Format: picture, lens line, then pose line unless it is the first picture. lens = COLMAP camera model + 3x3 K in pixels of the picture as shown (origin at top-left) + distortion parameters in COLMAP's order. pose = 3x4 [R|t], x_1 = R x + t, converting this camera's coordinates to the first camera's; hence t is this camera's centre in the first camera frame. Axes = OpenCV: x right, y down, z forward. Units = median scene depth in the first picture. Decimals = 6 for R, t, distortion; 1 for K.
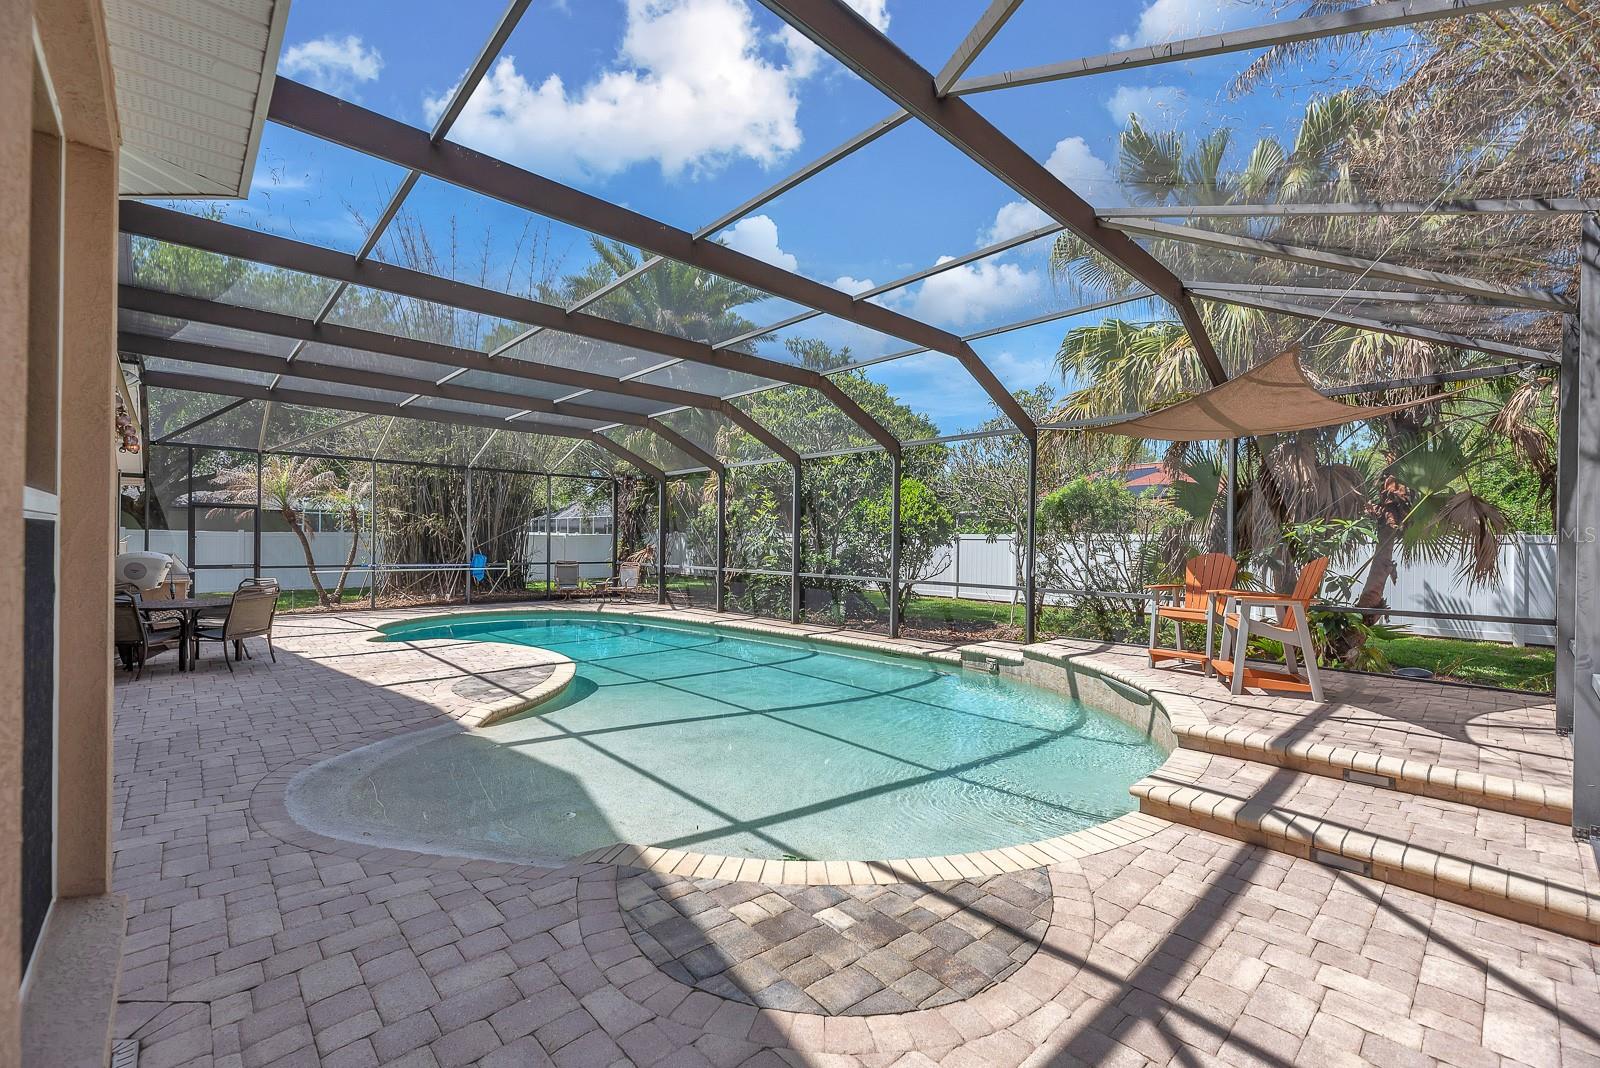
lens RADIAL K [[654.3, 0, 799.5], [0, 654.3, 547.0], [0, 0, 1]] dist [-0.002116, -0.000500]
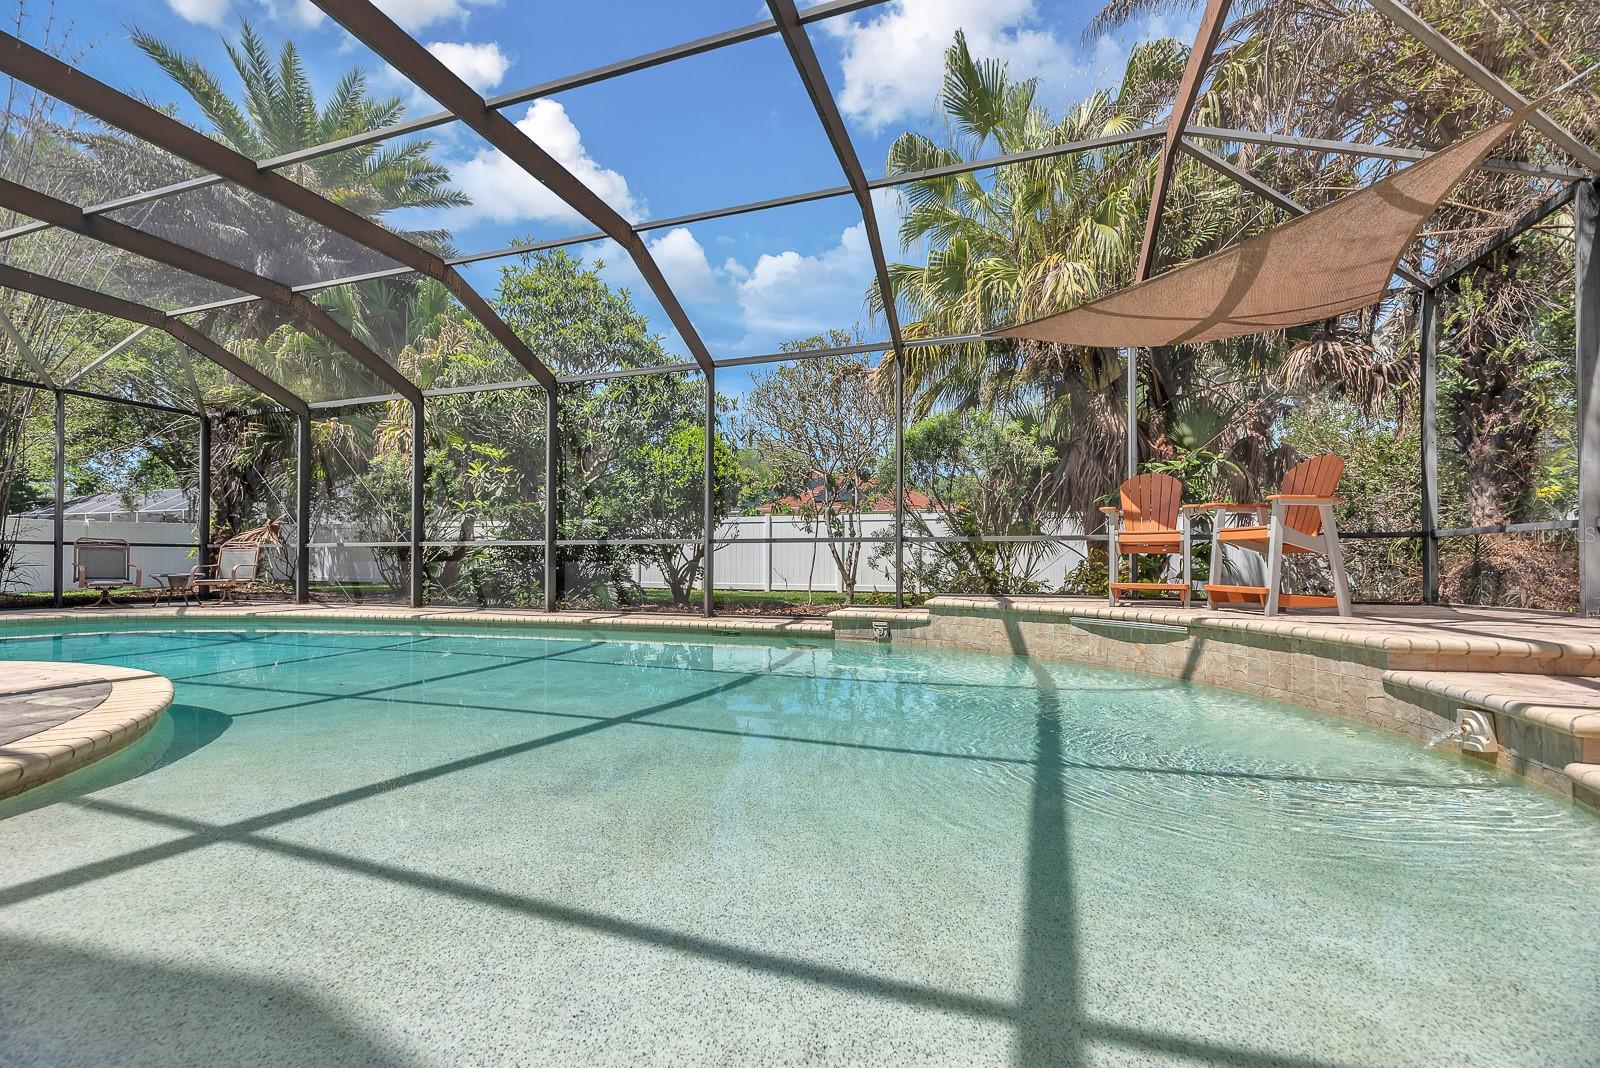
lens RADIAL K [[654.3, 0, 797.5], [0, 654.3, 554.0], [0, 0, 1]] dist [-0.002116, -0.000500]
pose [[0.882024, -0.005689, 0.471170, -0.178465], [0.011304, 0.999895, -0.009088, 0.107926], [-0.471069, 0.013342, 0.881996, 0.407750]]
